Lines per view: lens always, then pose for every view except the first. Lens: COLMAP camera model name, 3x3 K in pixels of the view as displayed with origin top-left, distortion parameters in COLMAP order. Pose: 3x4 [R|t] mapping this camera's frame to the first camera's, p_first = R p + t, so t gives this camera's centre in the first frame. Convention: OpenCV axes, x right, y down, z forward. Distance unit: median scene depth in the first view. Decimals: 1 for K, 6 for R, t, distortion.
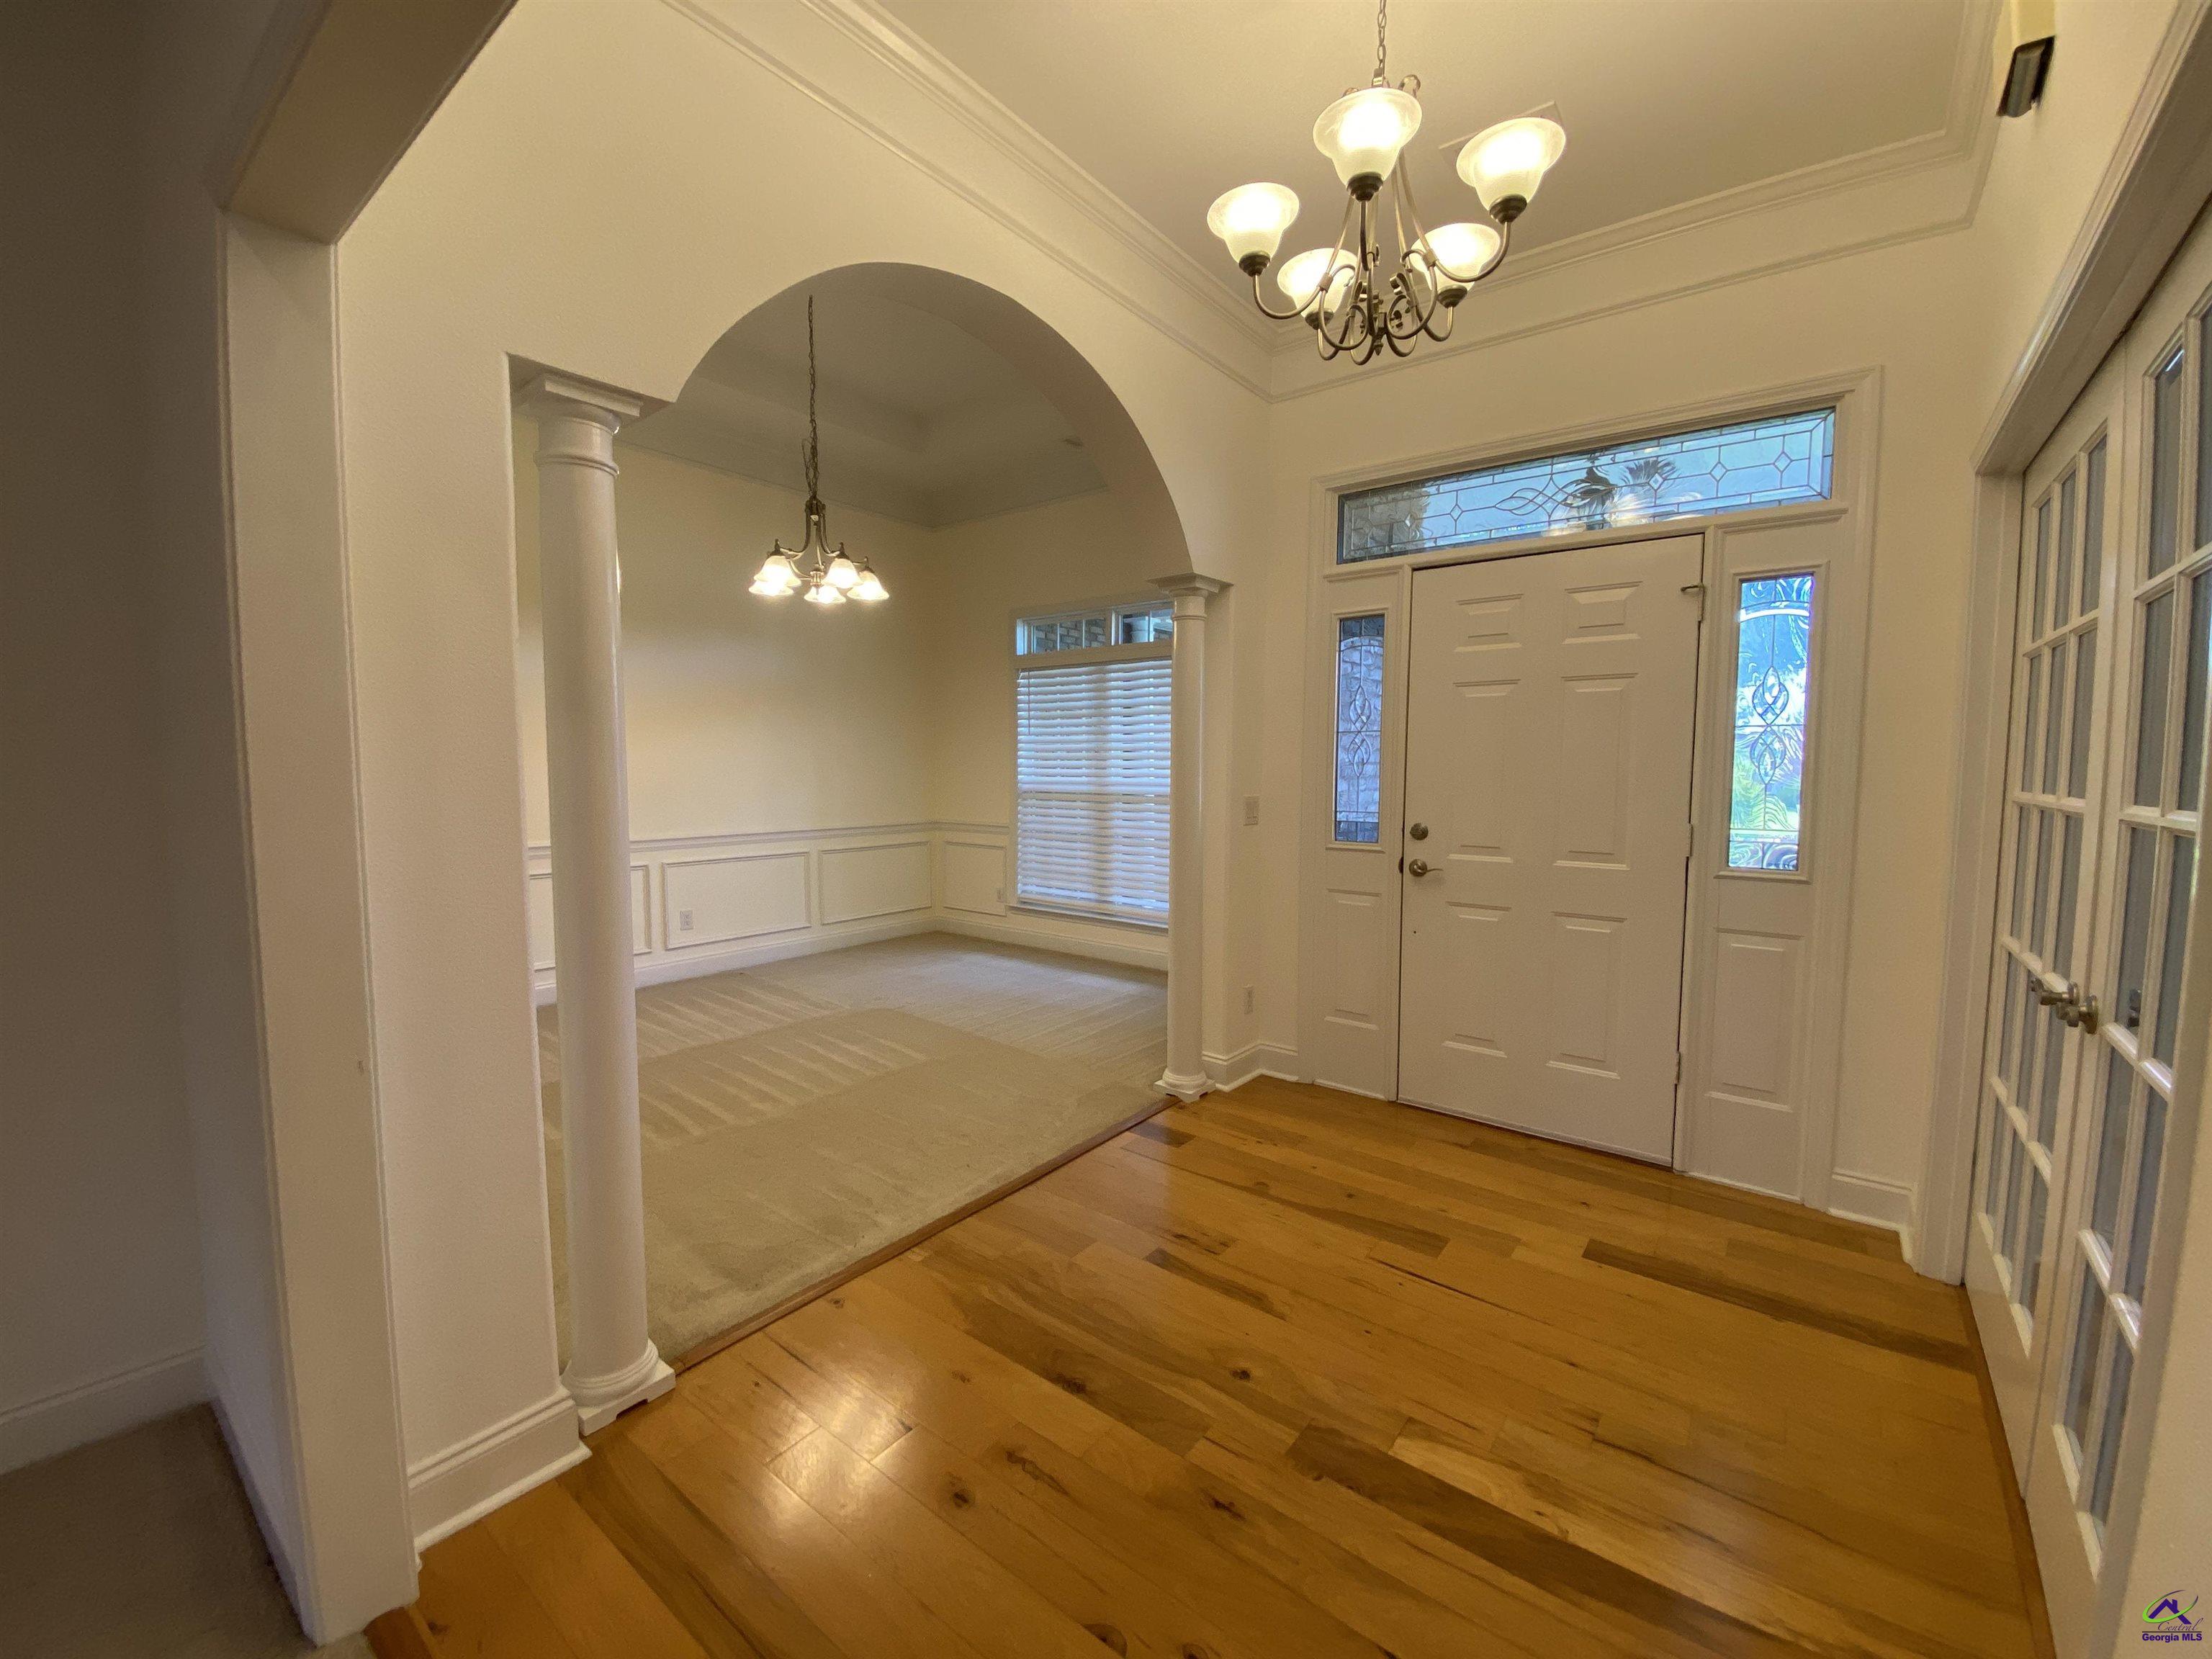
lens RADIAL K [[910.0, 0, 1106.3], [0, 910.0, 833.7], [0, 0, 1]] dist [-0.000381, -0.000156]
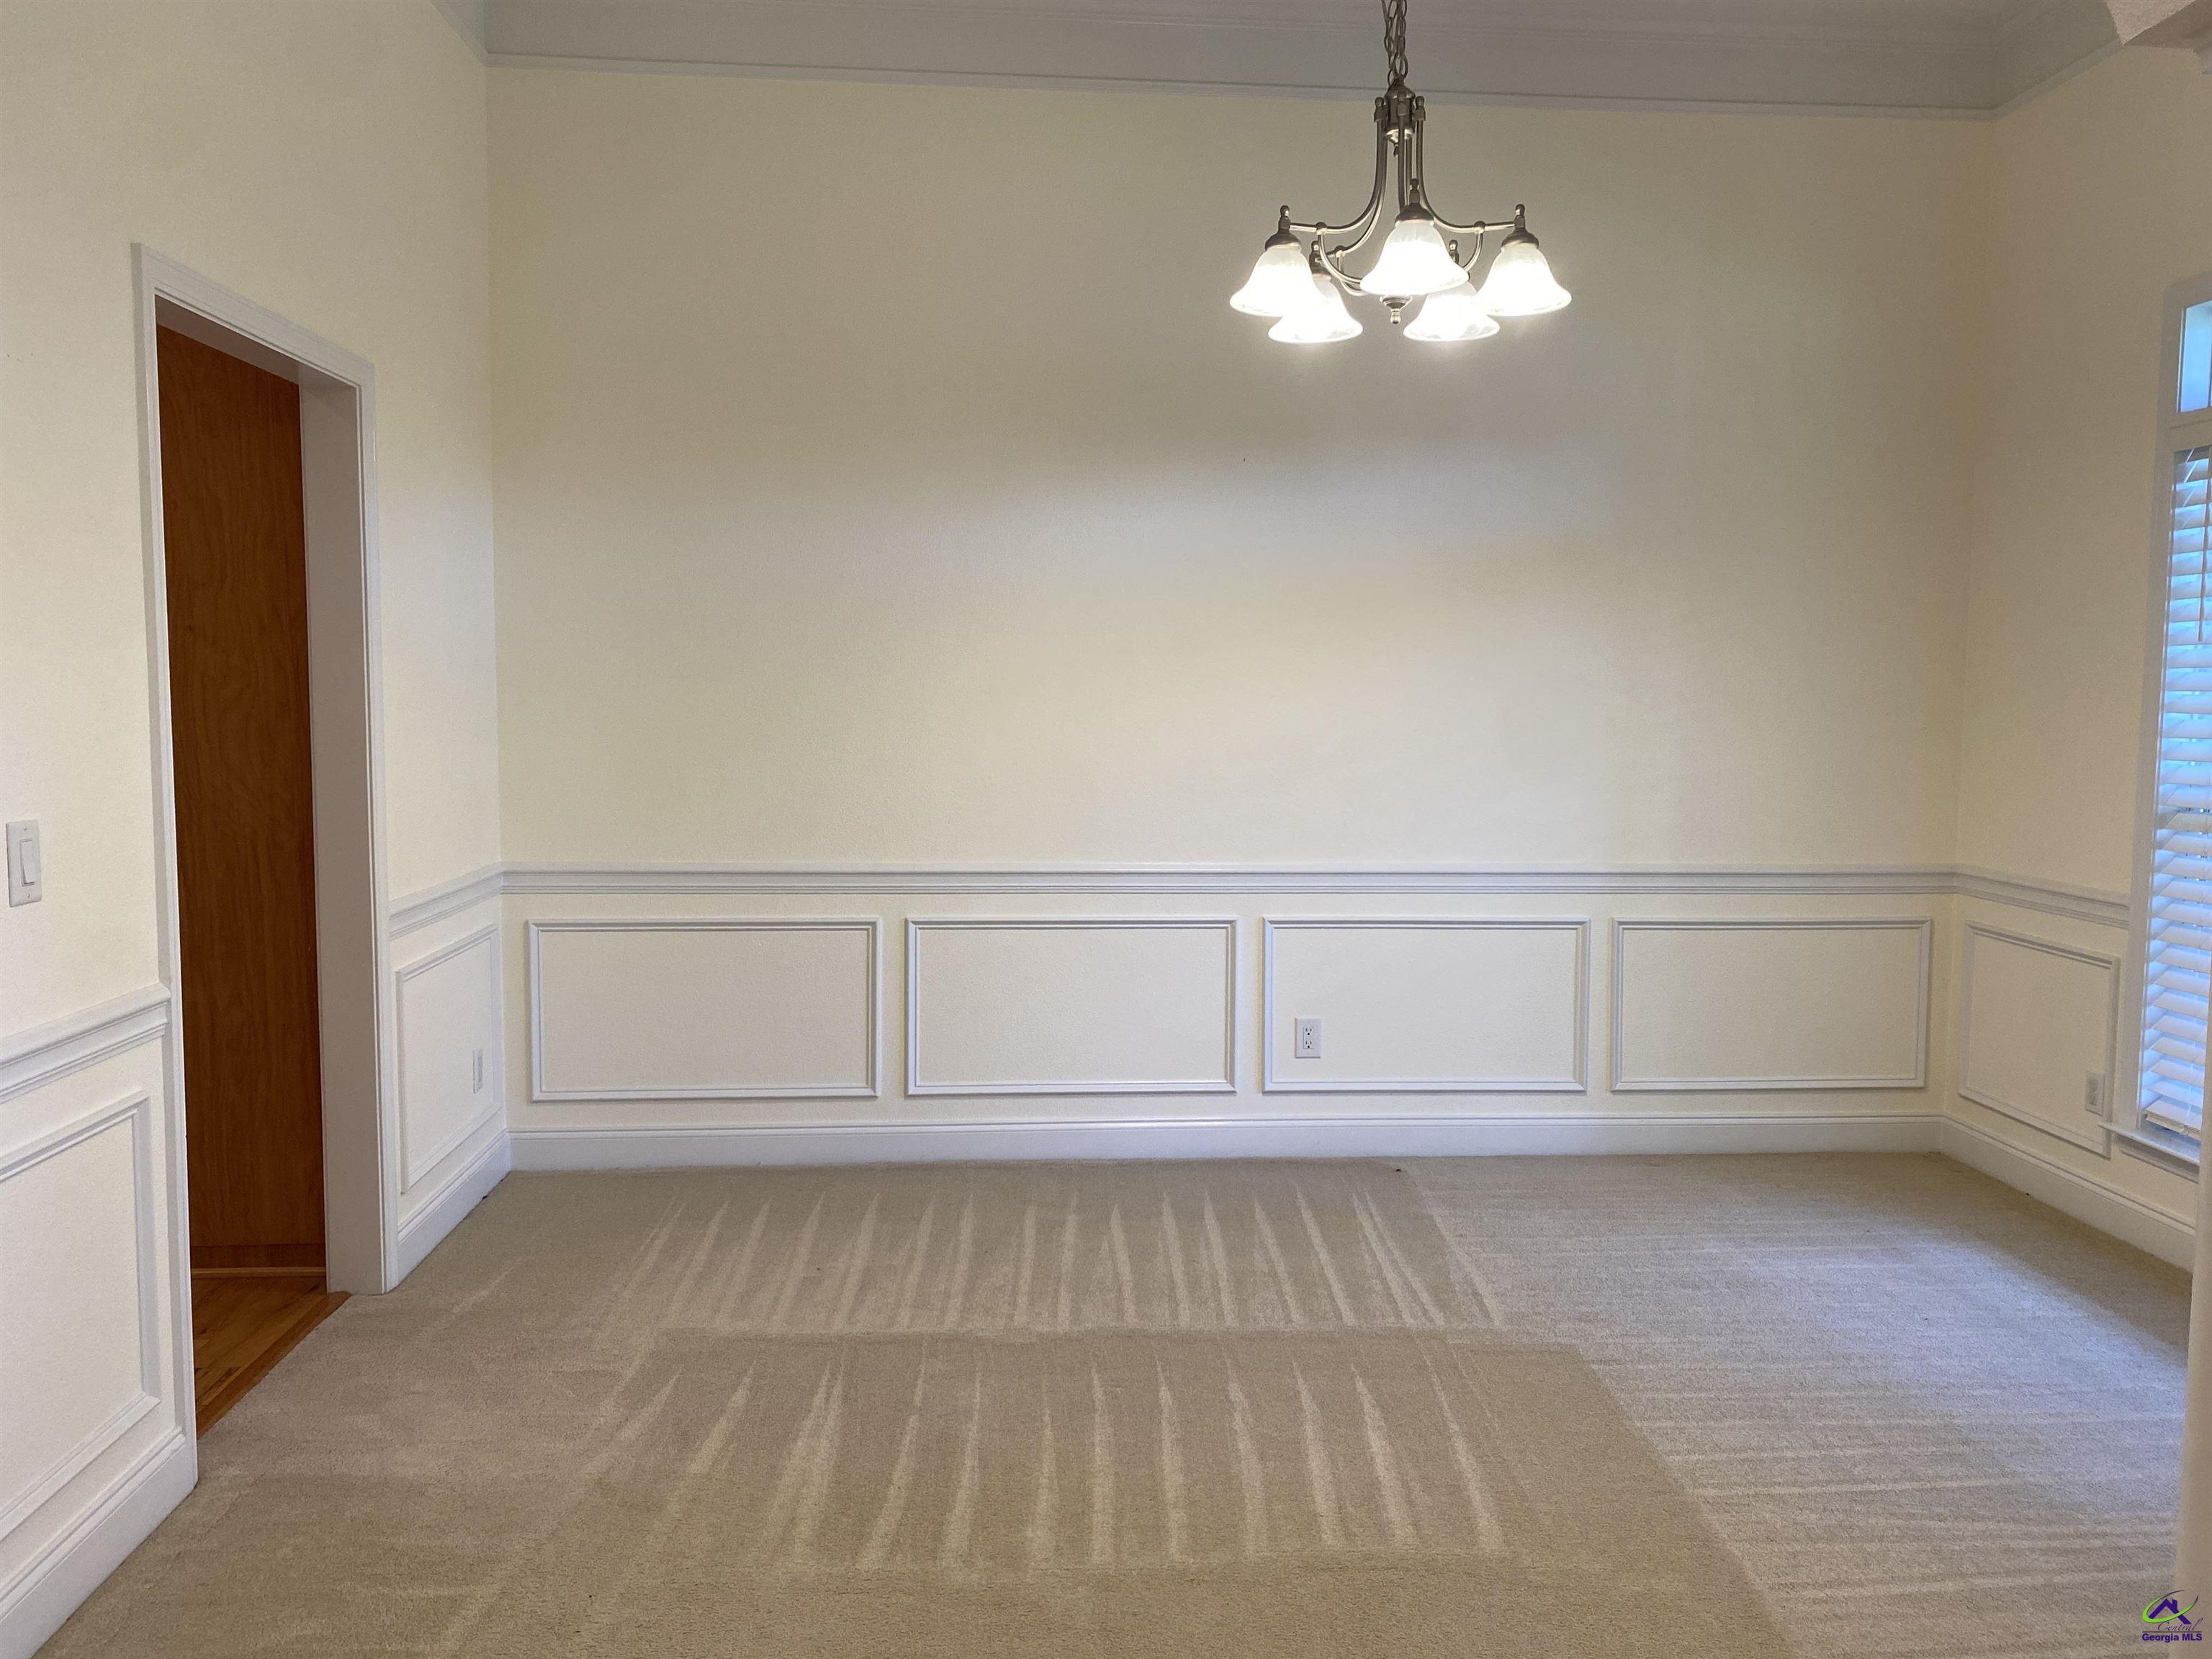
lens RADIAL K [[1708.5, 0, 1105.1], [0, 1708.5, 812.4], [0, 0, 1]] dist [0.045240, -0.015332]
pose [[0.671221, 0.053753, -0.739306, 0.162175], [-0.060762, 0.998001, 0.017396, -0.042144], [0.738763, 0.033245, 0.673145, 0.347185]]
